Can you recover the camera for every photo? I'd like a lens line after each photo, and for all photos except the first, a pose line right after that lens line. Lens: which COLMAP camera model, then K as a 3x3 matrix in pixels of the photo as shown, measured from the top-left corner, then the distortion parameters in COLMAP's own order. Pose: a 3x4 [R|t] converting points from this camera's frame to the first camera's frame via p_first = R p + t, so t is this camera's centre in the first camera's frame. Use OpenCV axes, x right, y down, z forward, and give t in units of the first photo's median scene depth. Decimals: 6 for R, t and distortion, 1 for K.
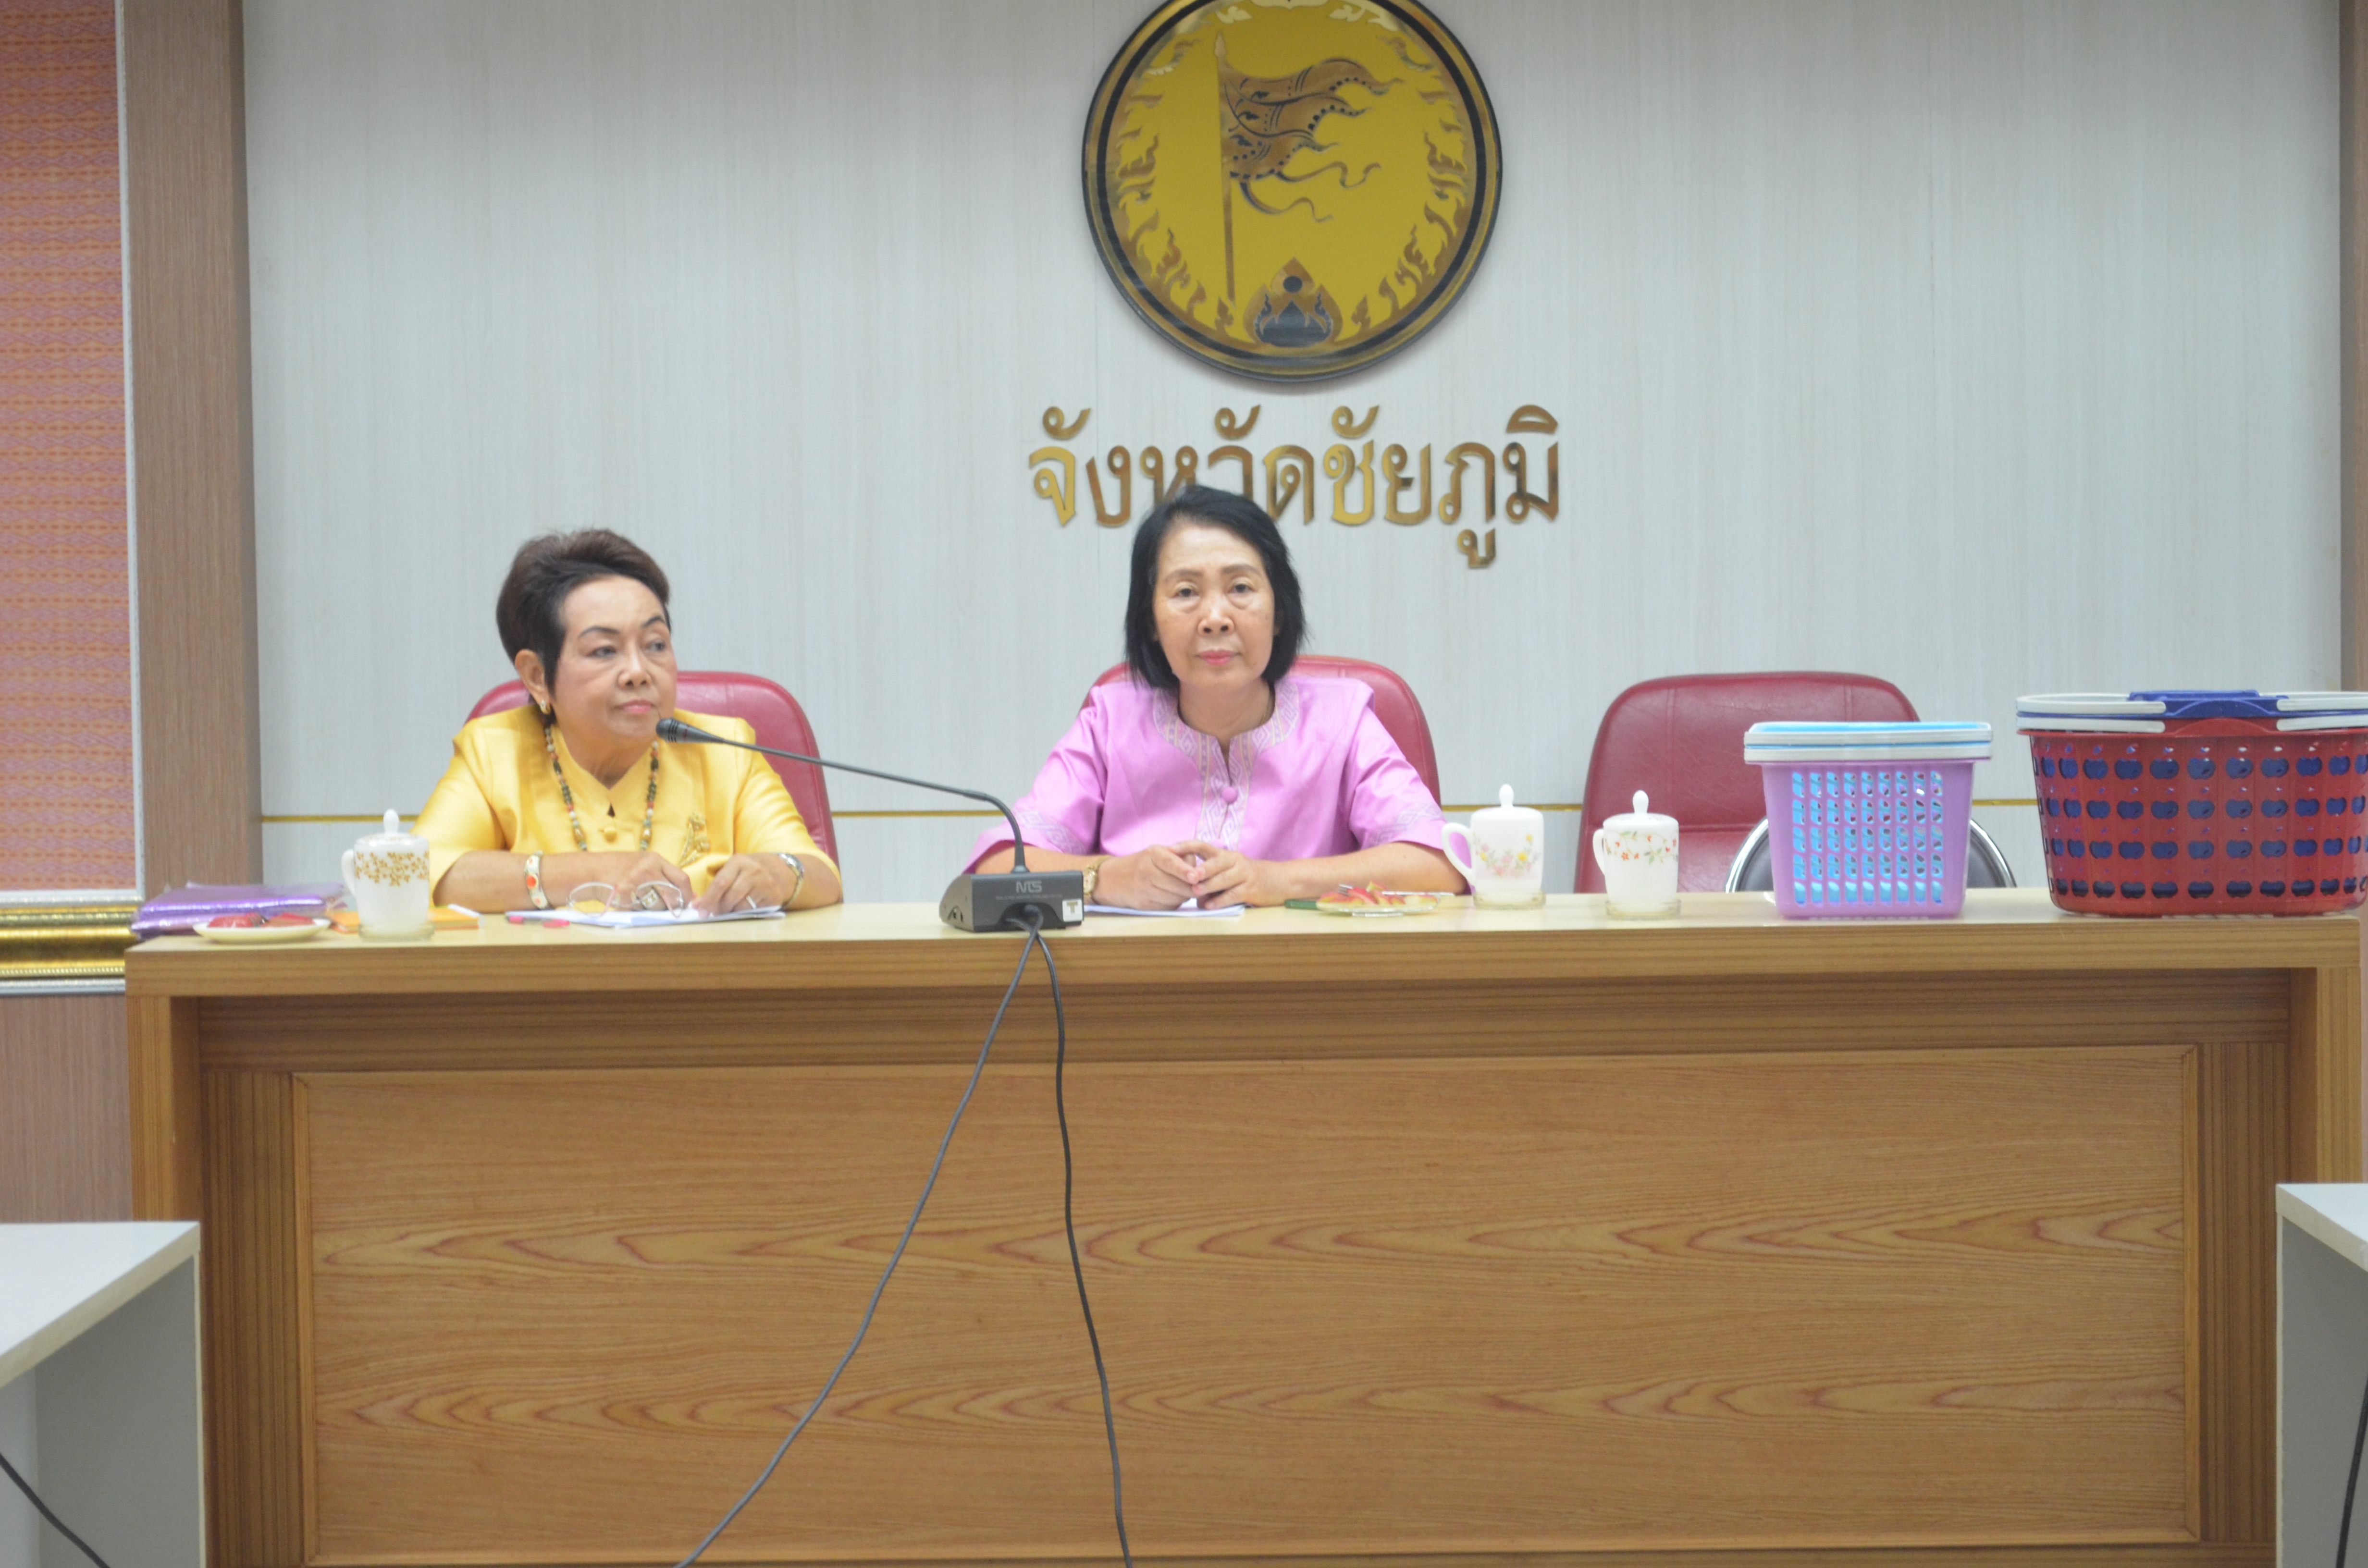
lens RADIAL K [[5448.7, 0, 1184.0], [0, 5448.7, 784.0], [0, 0, 1]] dist [-0.014053, 0.056893]
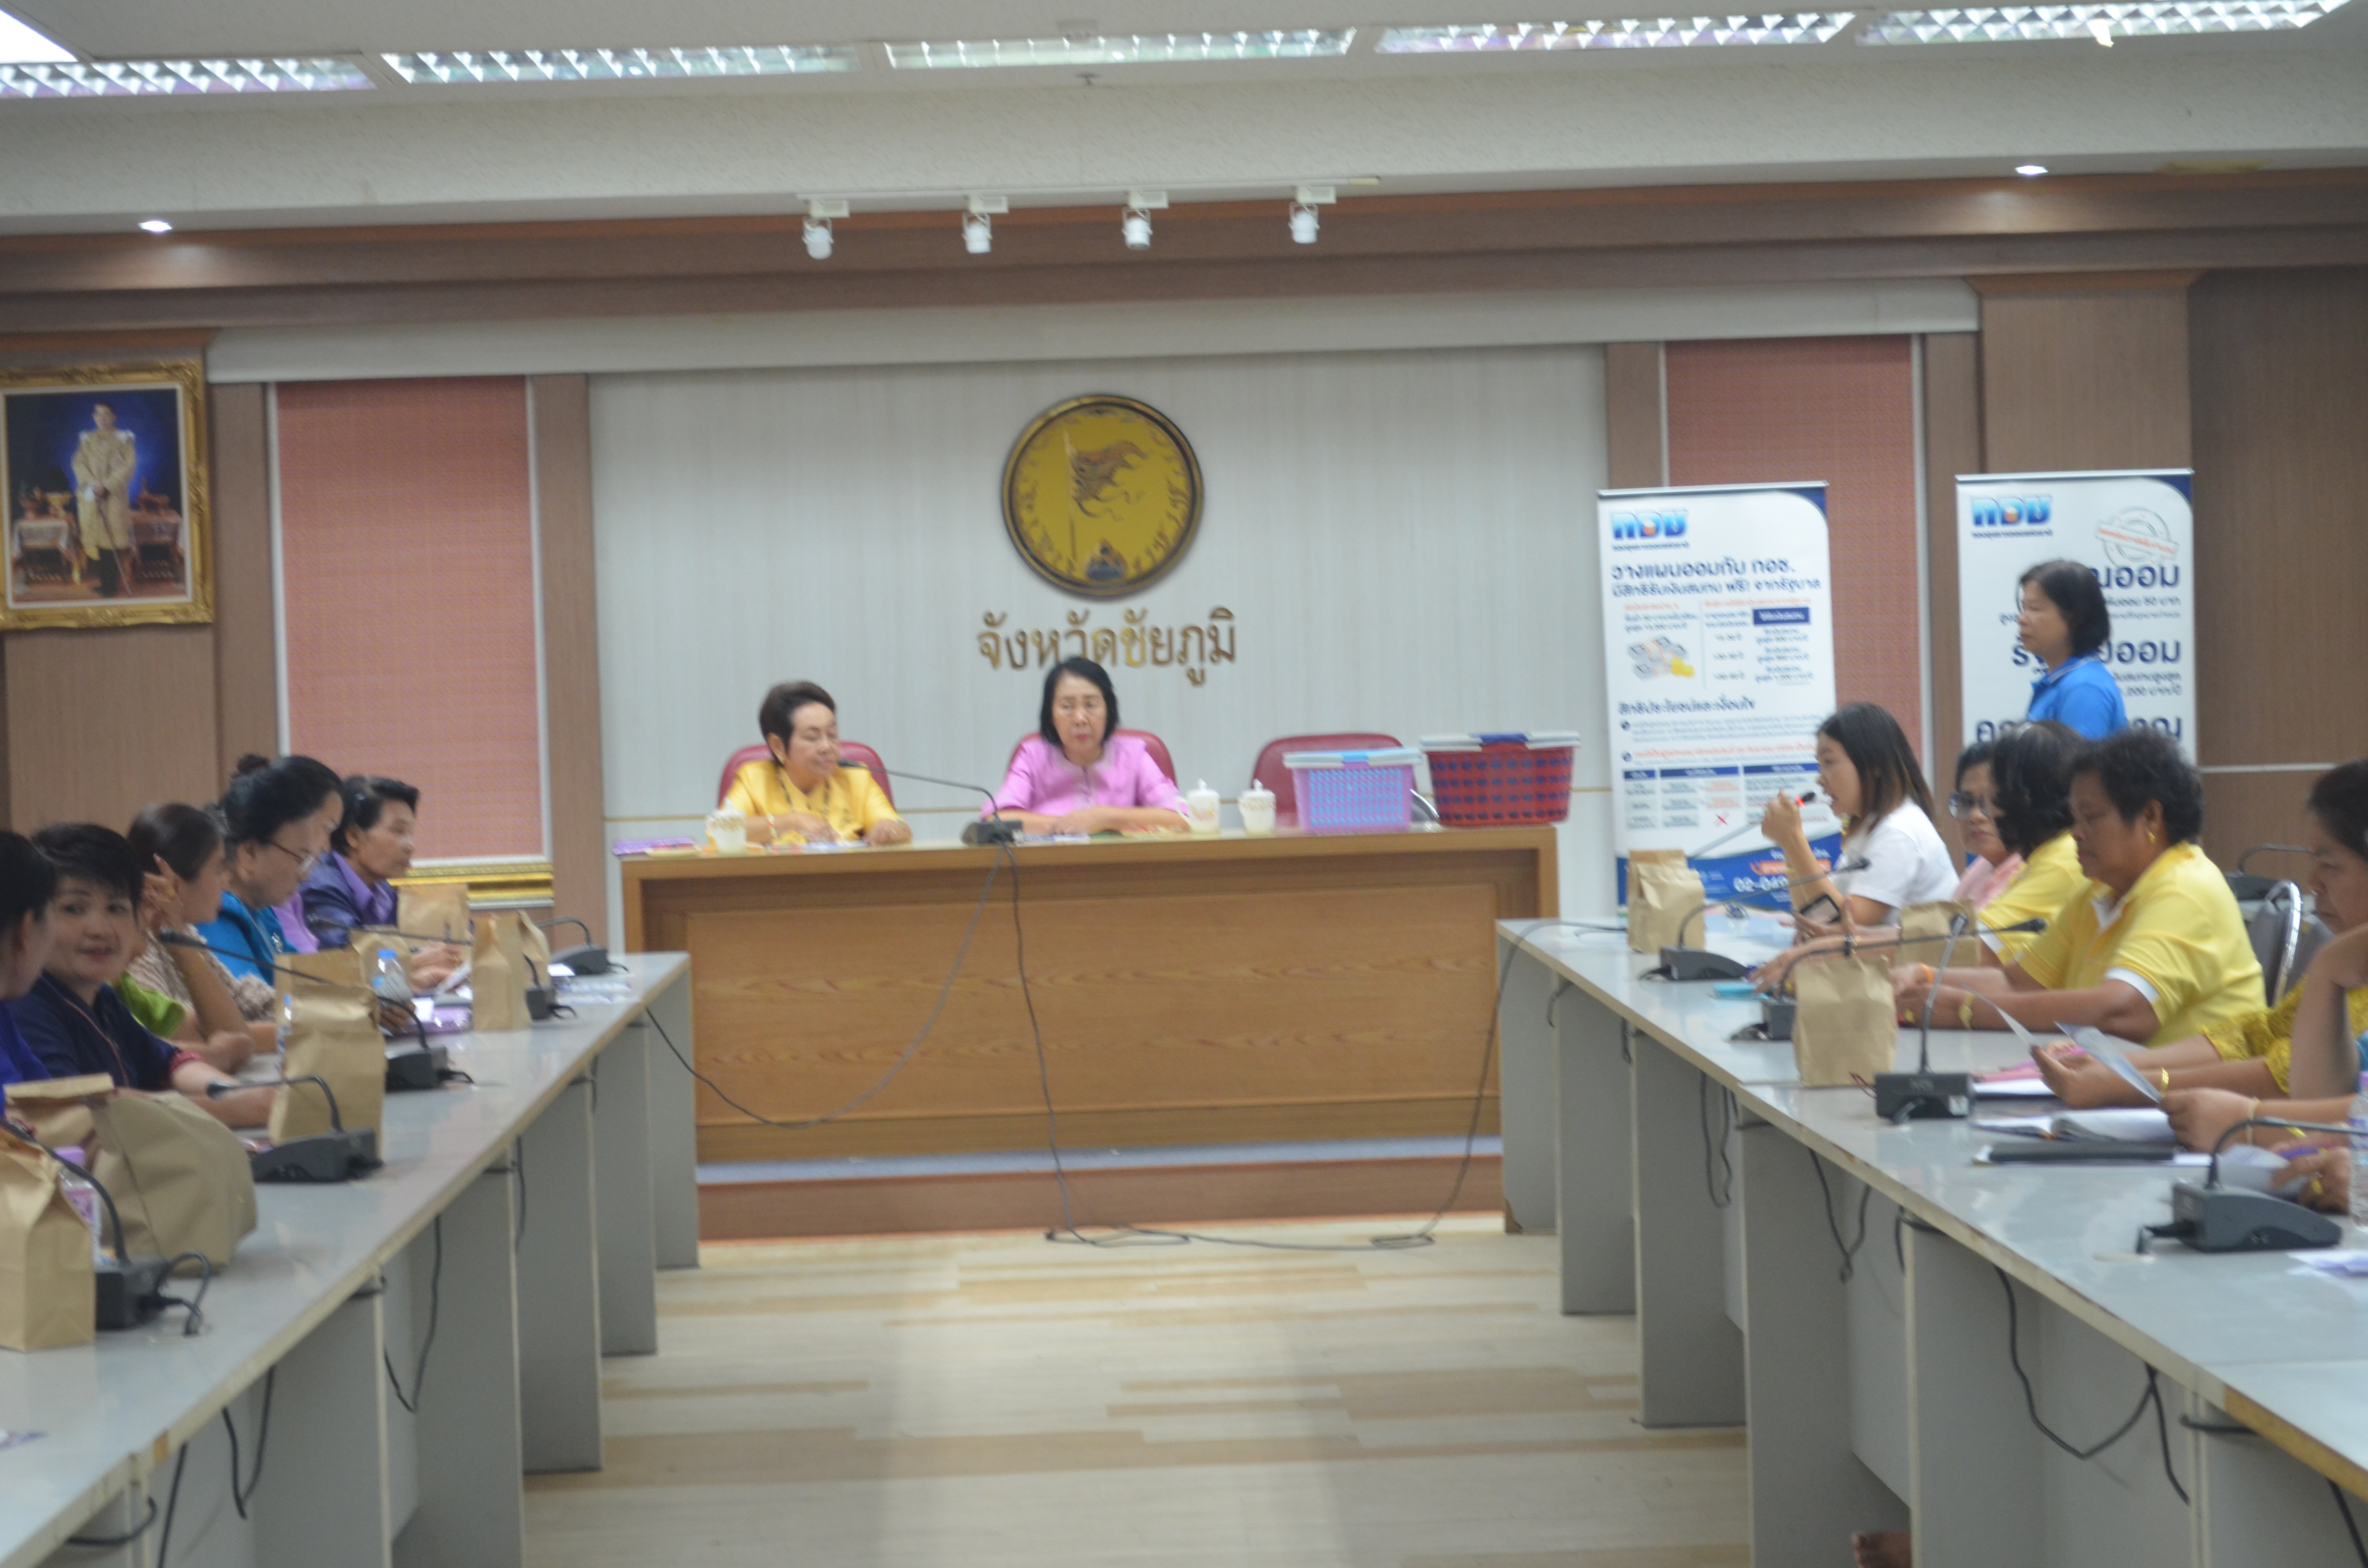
lens RADIAL K [[4960.9, 0, 1184.0], [0, 4960.9, 784.0], [0, 0, 1]] dist [-0.005515, 0.021751]
pose [[0.999077, -0.020286, 0.037853, -0.028382], [0.020982, 0.999617, -0.018071, 0.039299], [-0.037472, 0.018848, 0.999120, -1.099328]]
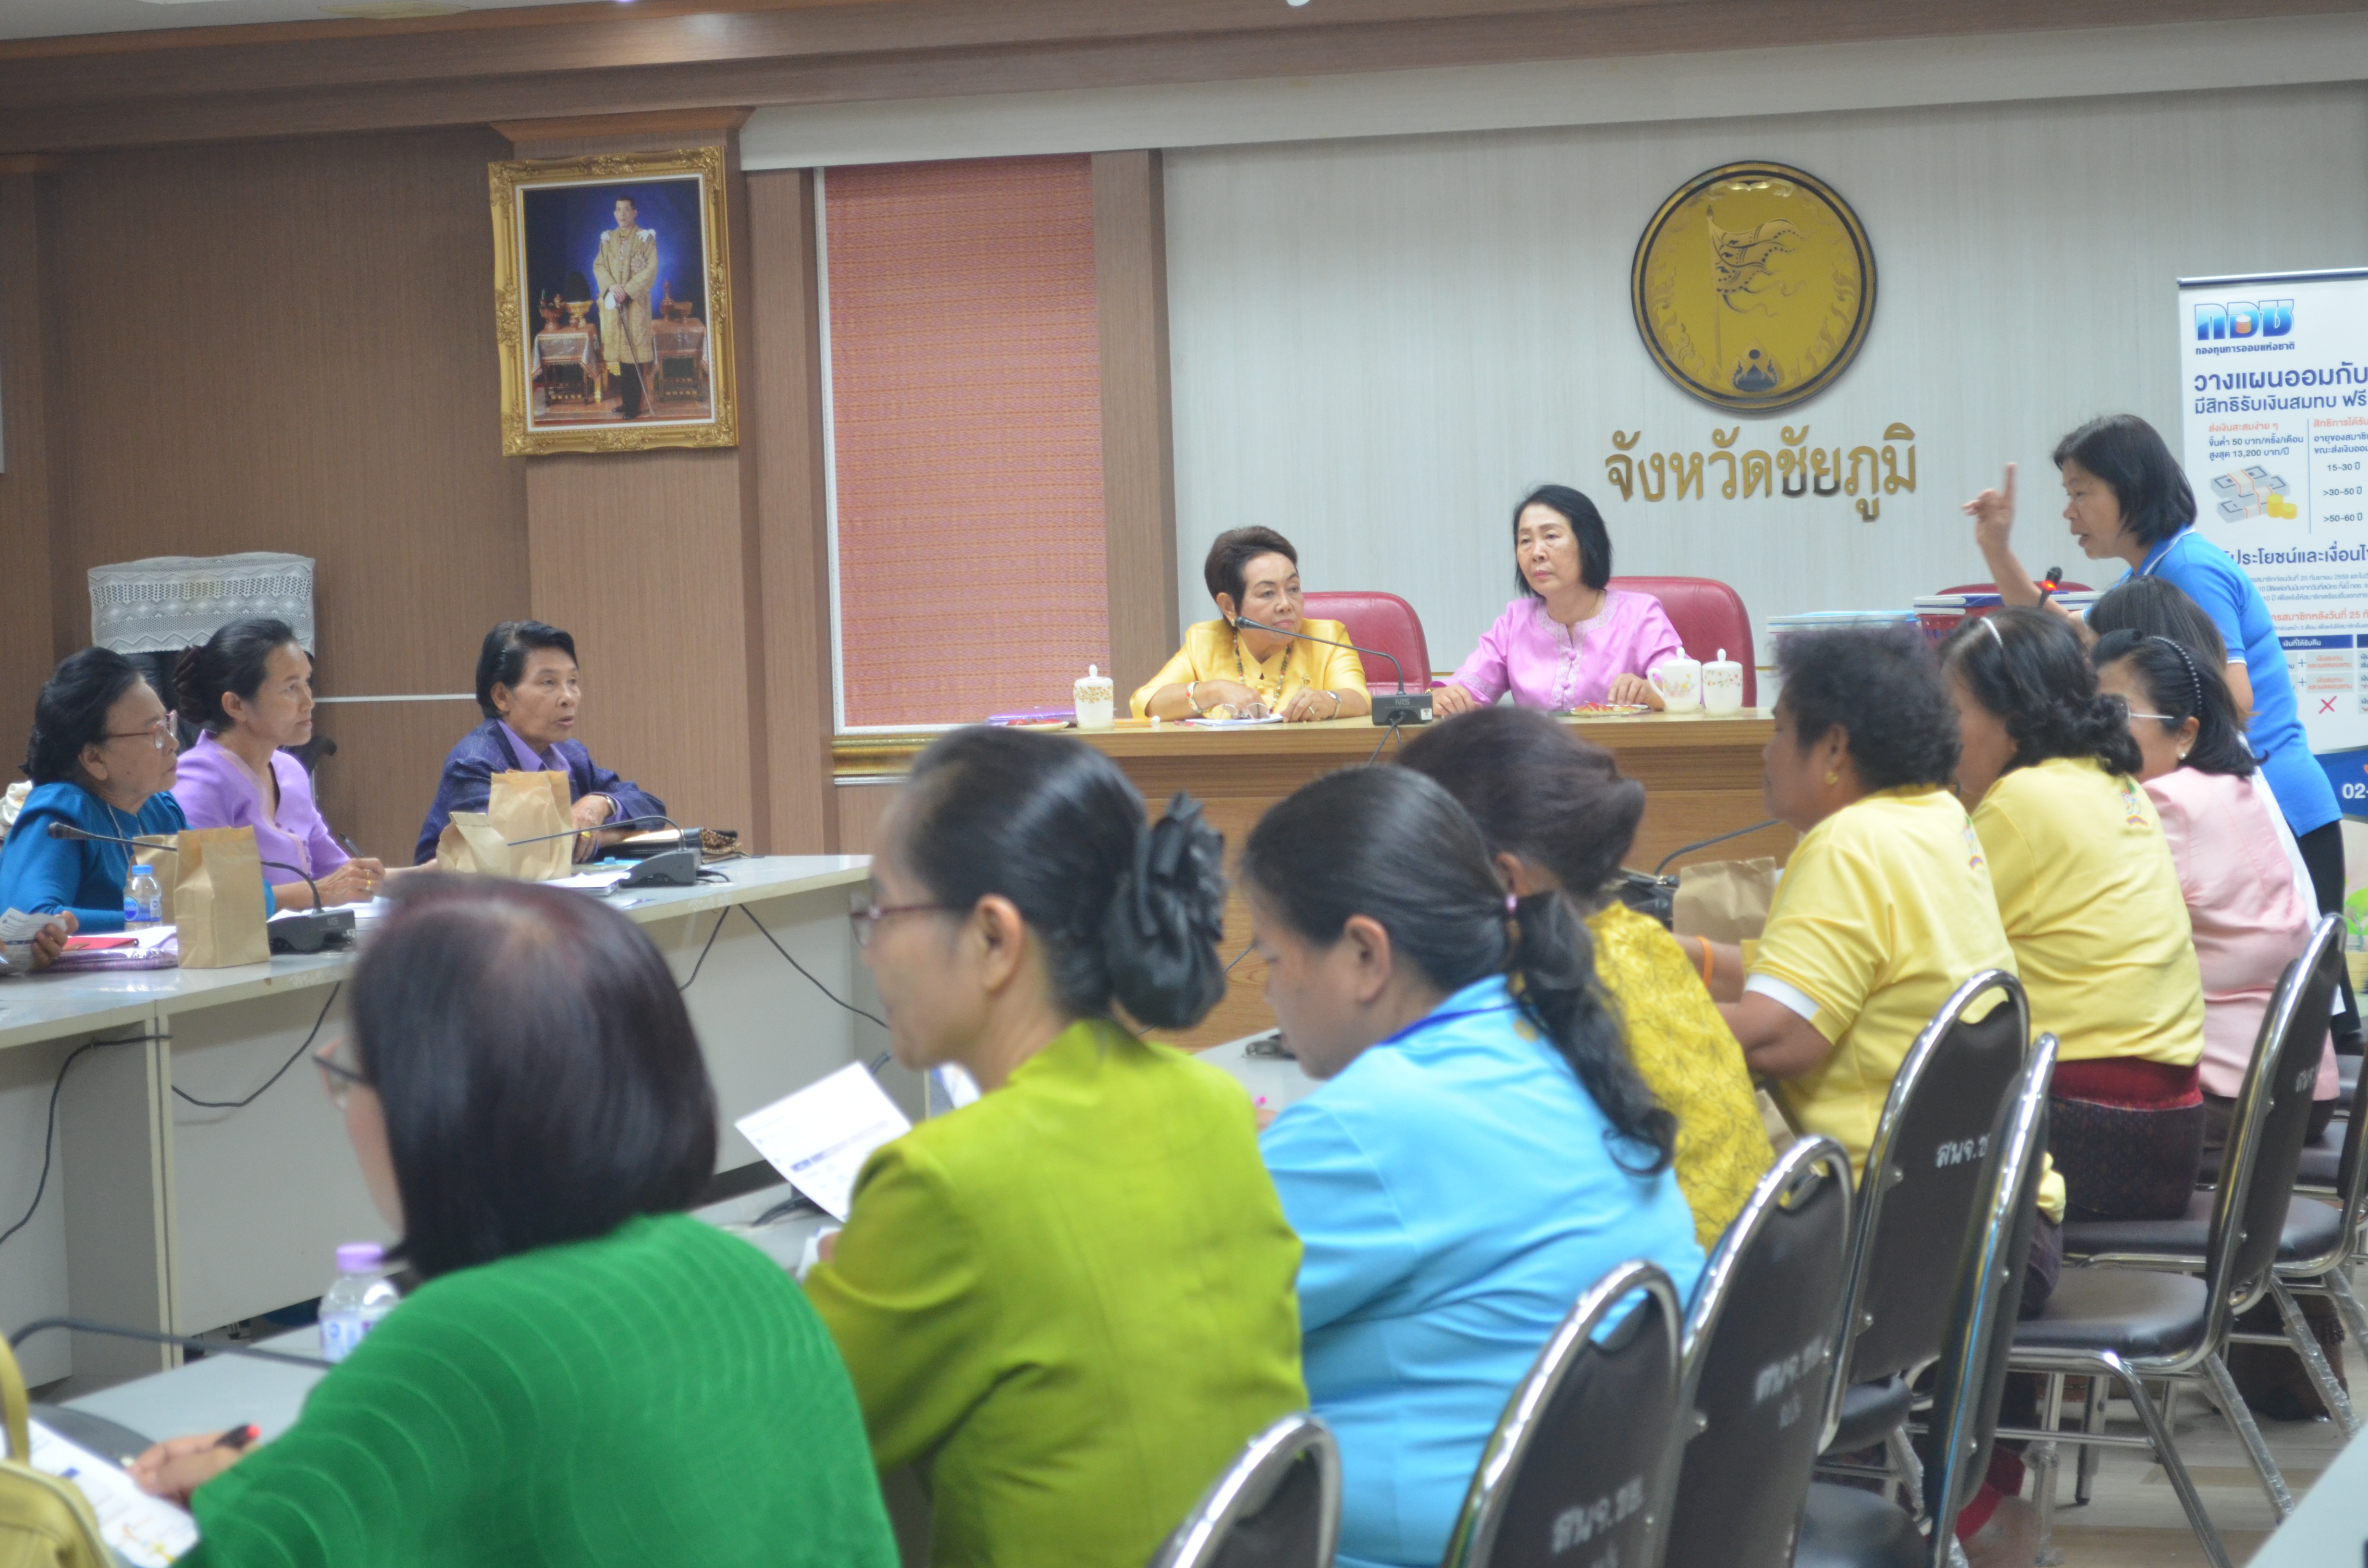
lens RADIAL K [[5406.7, 0, 1184.0], [0, 5406.7, 784.0], [0, 0, 1]] dist [-0.018150, 0.254870]
pose [[0.944115, -0.001995, -0.329611, 0.502357], [0.007300, 0.999863, 0.014856, 0.018113], [0.329537, -0.016432, 0.944000, -0.788605]]
